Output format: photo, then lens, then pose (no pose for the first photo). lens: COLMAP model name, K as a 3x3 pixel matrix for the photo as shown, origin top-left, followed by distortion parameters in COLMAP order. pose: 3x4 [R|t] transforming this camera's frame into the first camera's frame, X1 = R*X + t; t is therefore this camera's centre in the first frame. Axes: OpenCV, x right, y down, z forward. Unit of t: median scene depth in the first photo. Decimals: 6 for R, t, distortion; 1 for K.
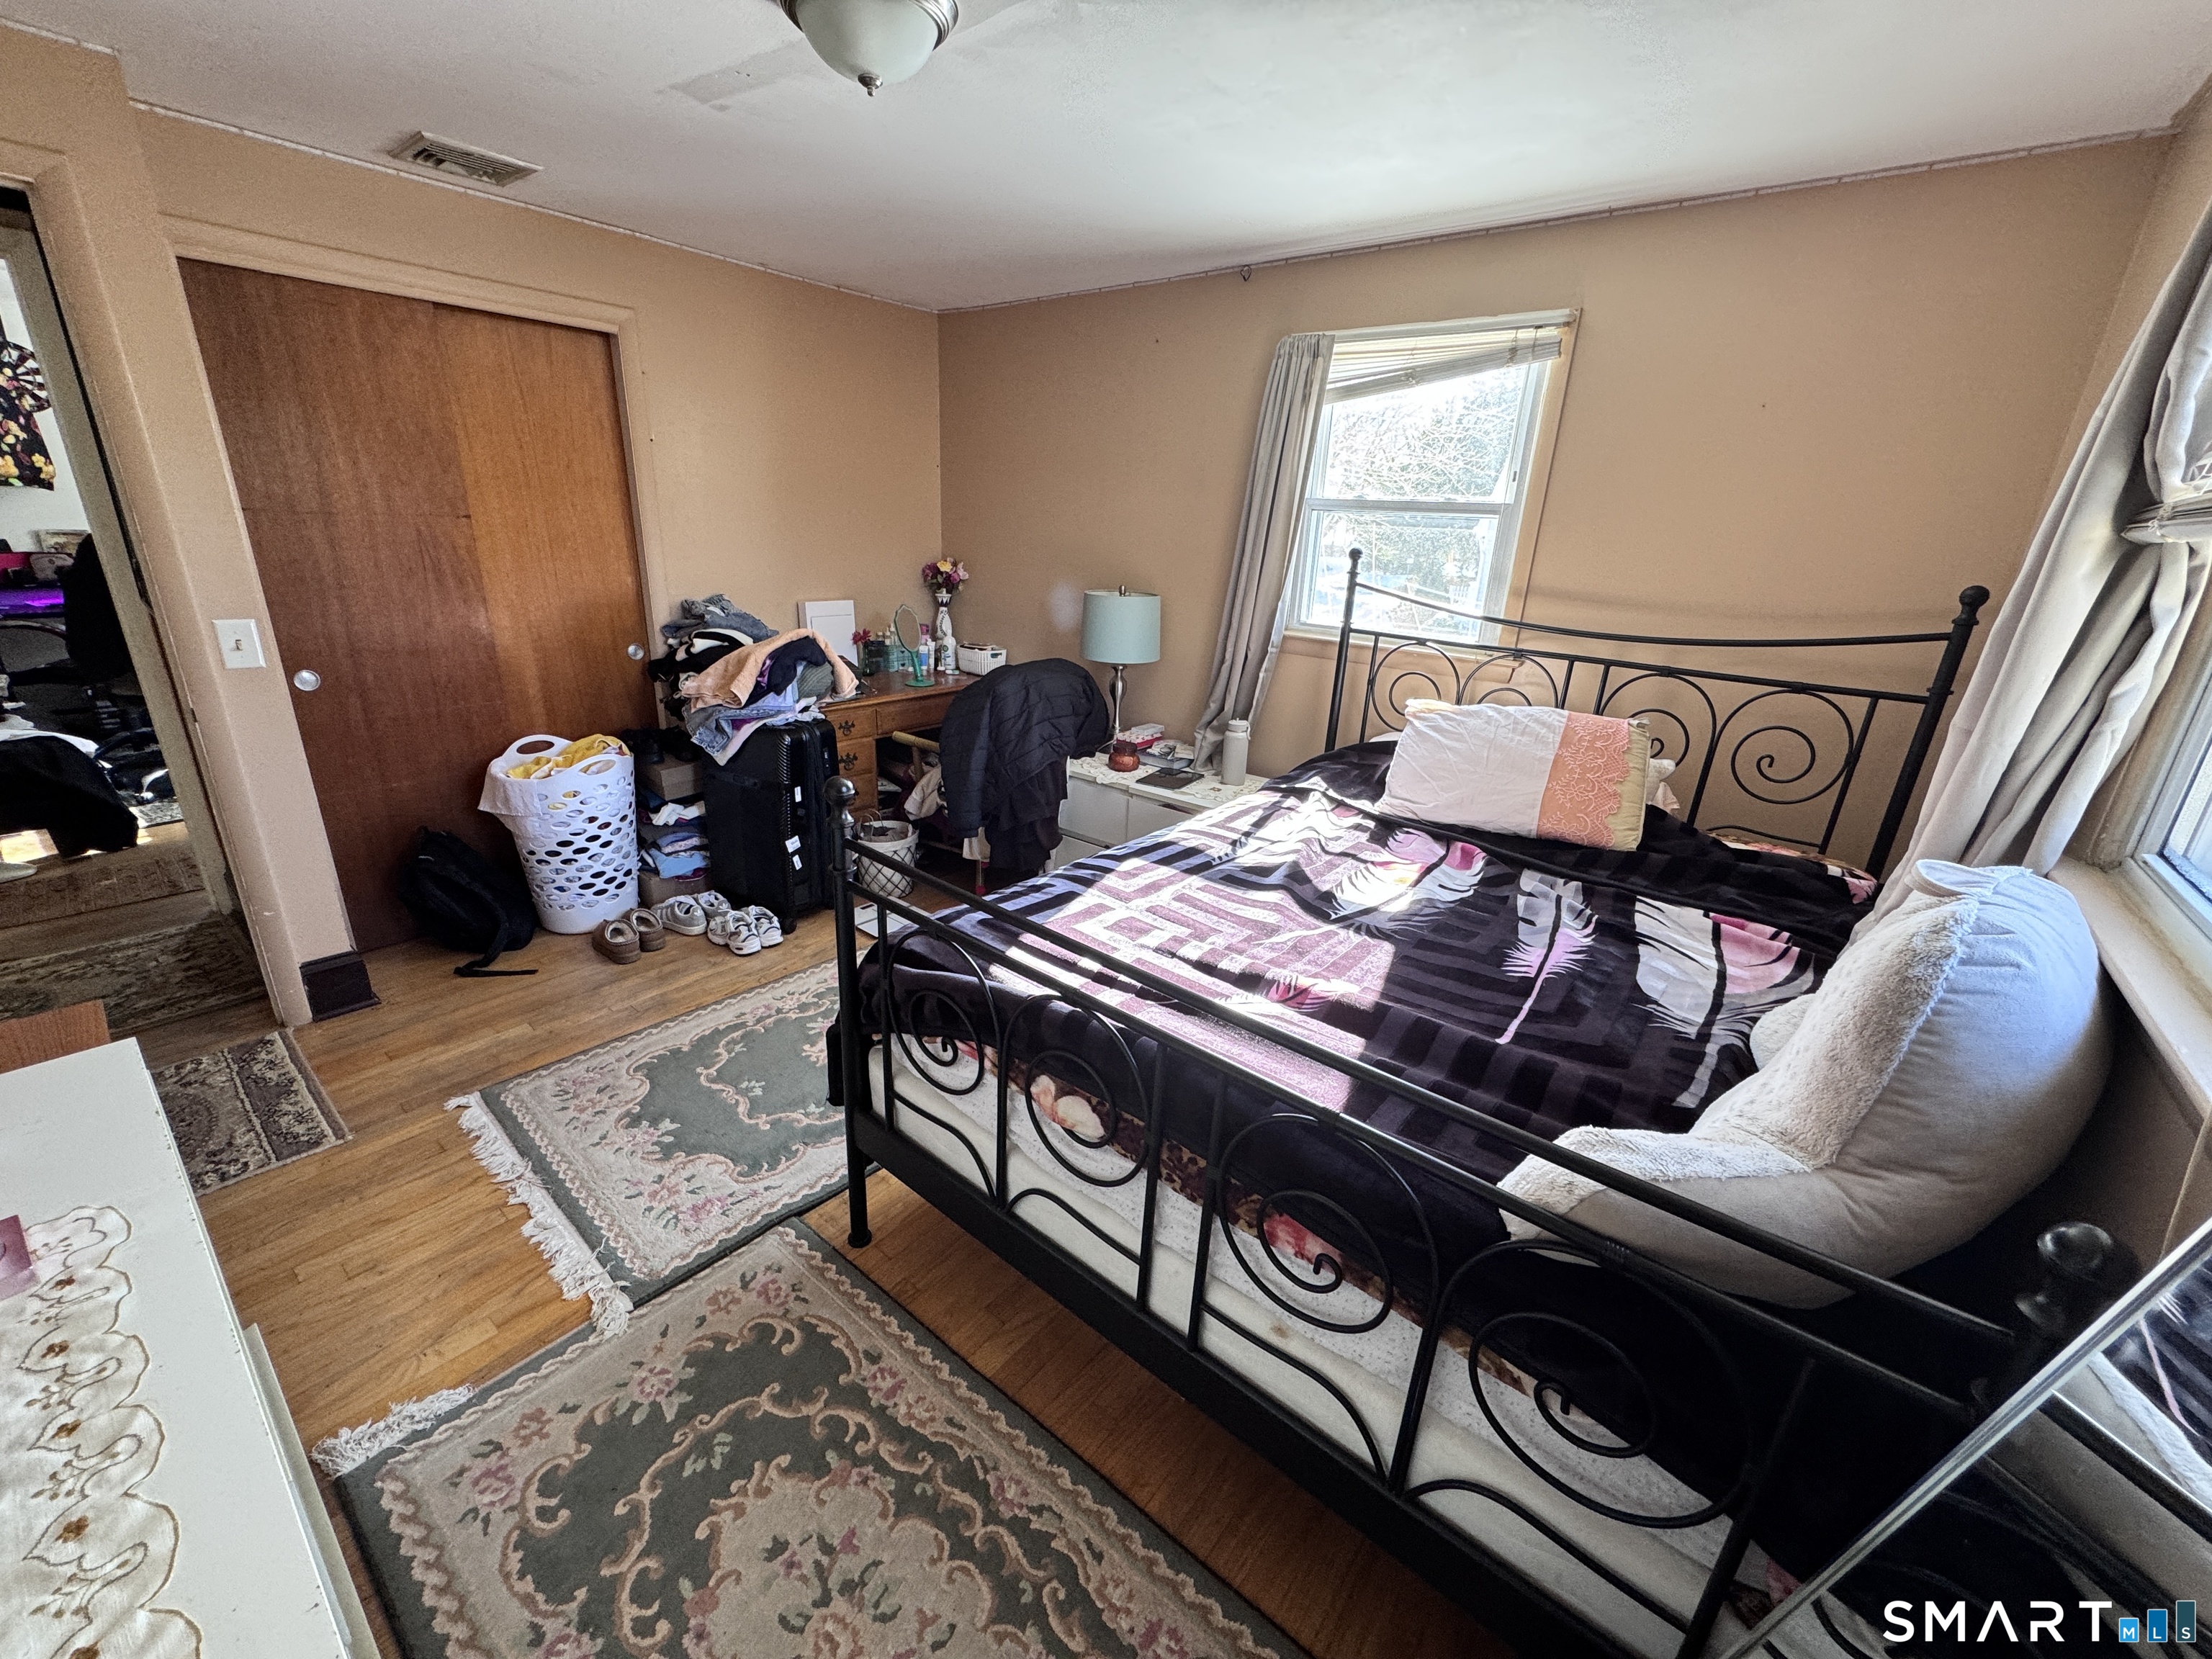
lens RADIAL K [[876.0, 0, 1103.4], [0, 876.0, 827.2], [0, 0, 1]] dist [-0.002035, 0.000081]
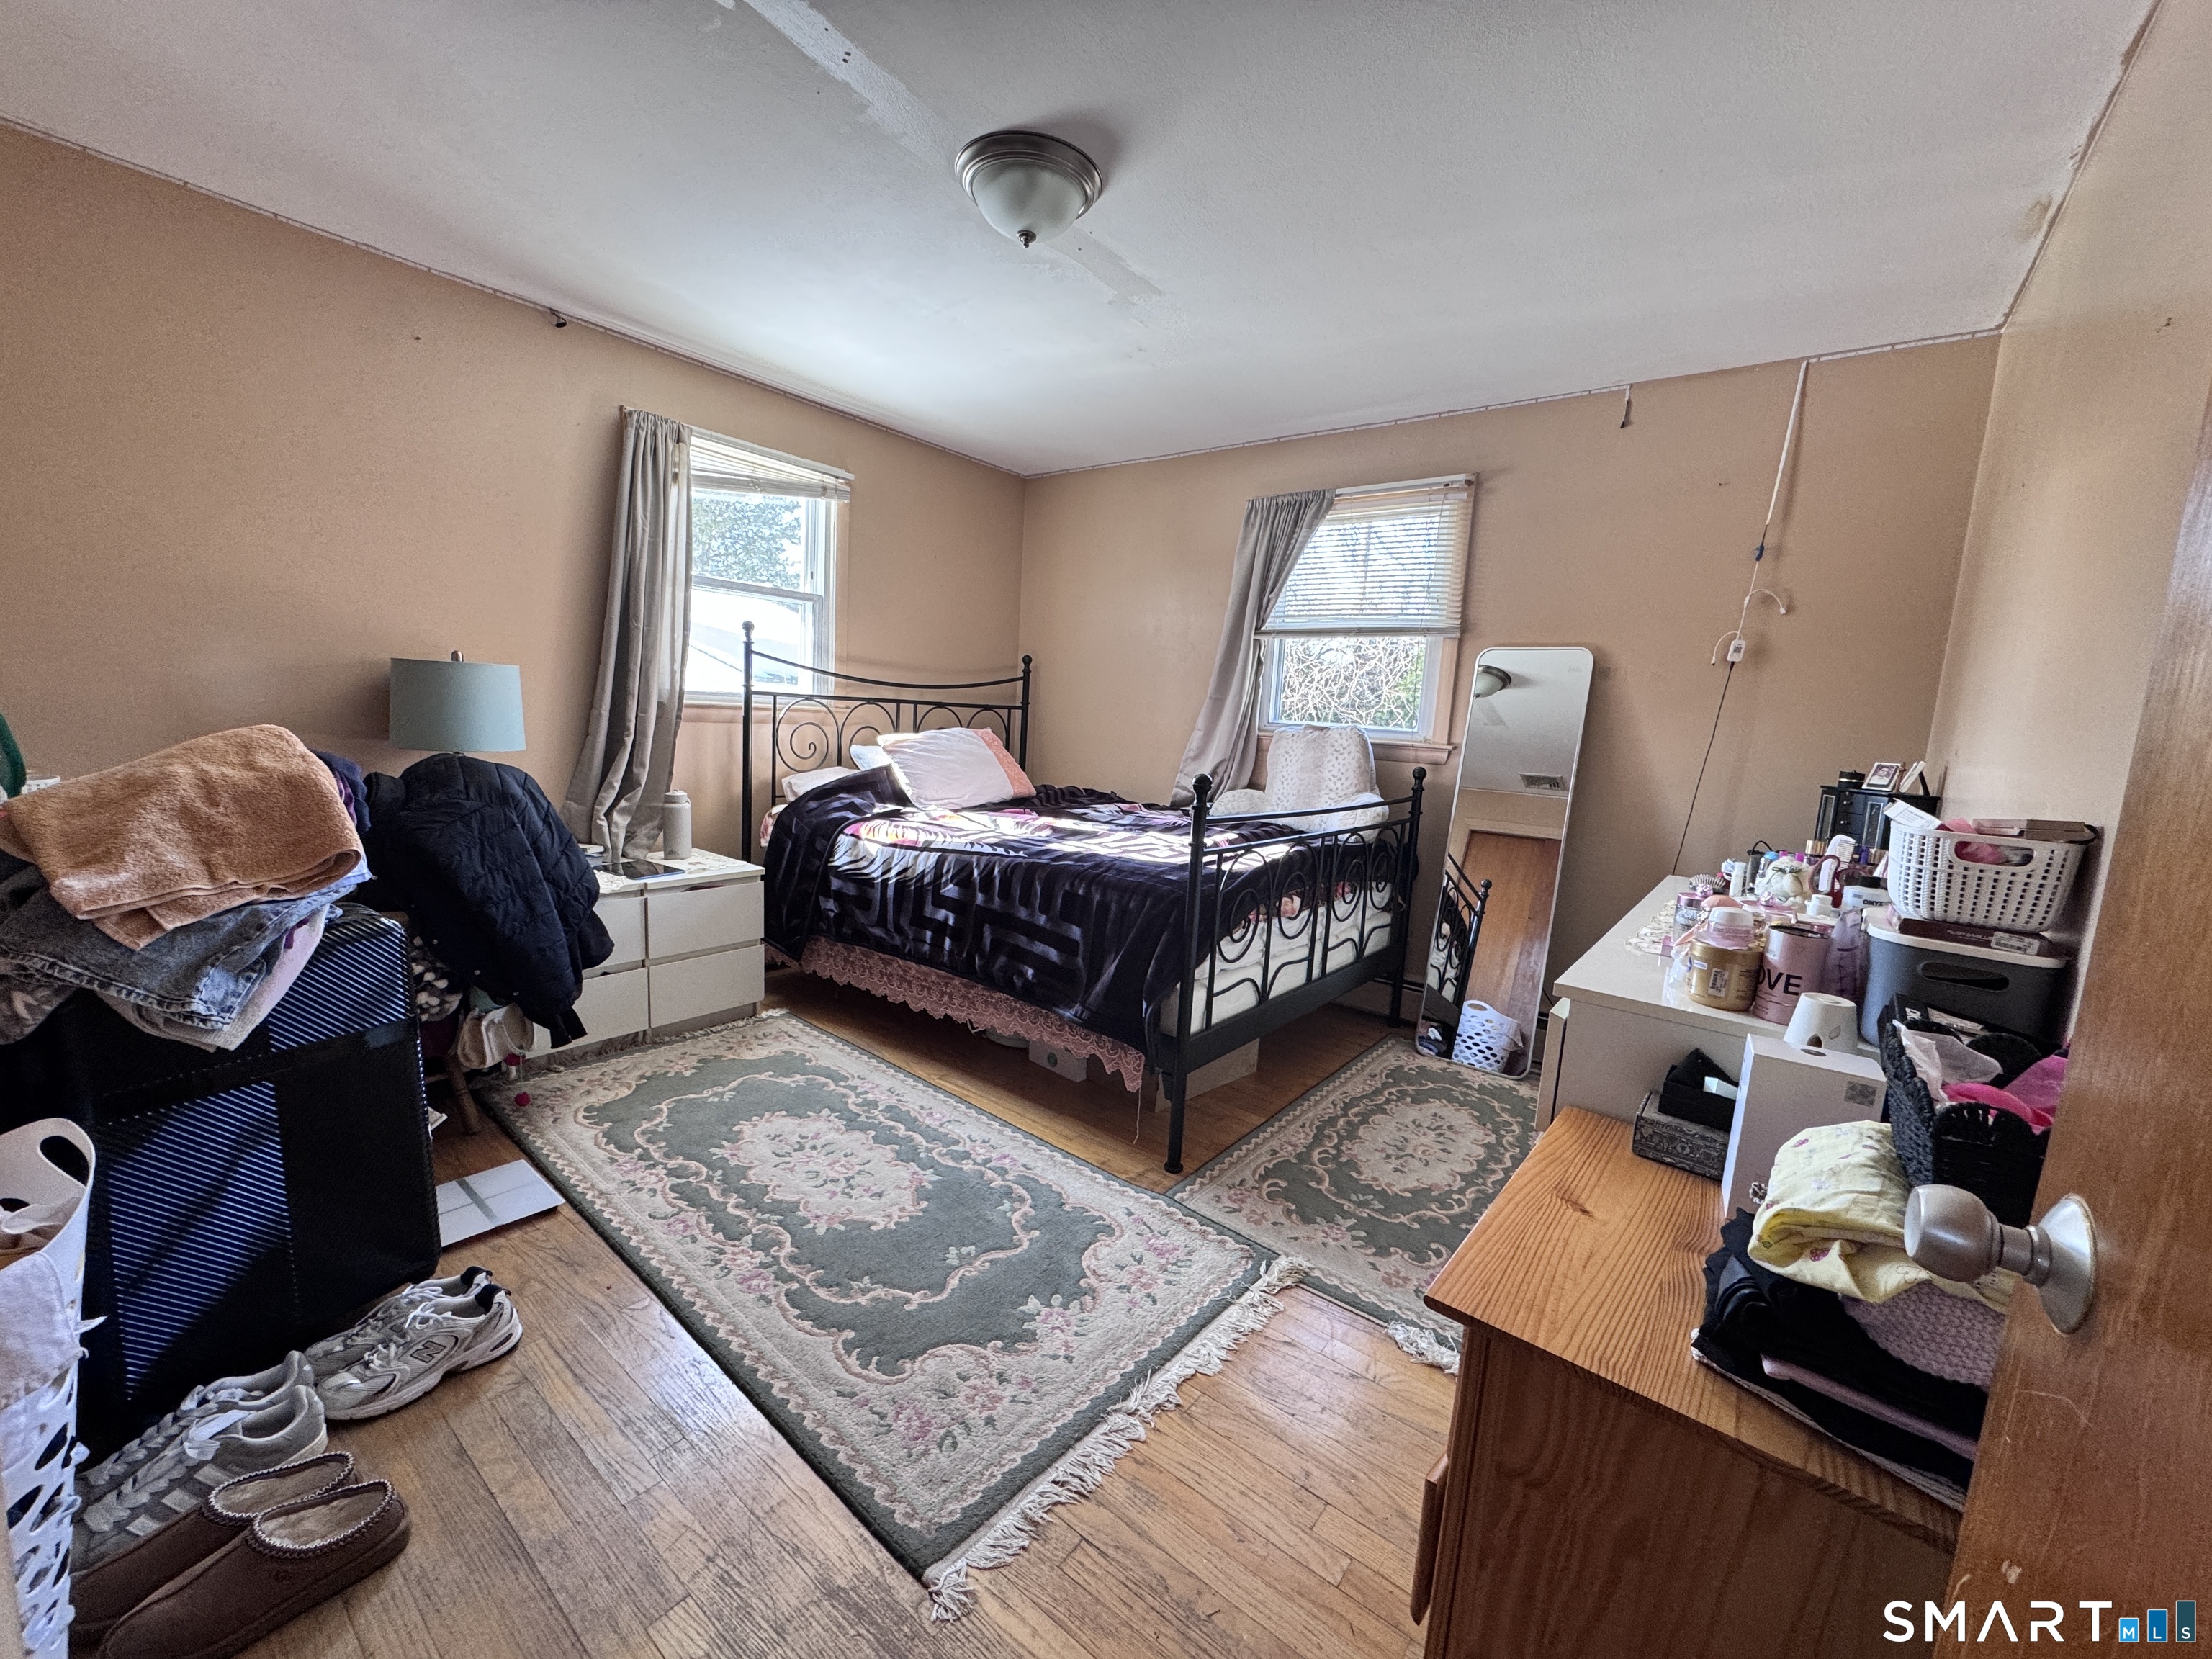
lens RADIAL K [[876.0, 0, 1103.4], [0, 876.0, 827.2], [0, 0, 1]] dist [-0.002035, 0.000081]
pose [[-0.007634, -0.182098, 0.983251, -1.181266], [0.274342, 0.945170, 0.177175, -0.188379], [-0.961602, 0.271100, 0.042742, 0.776217]]
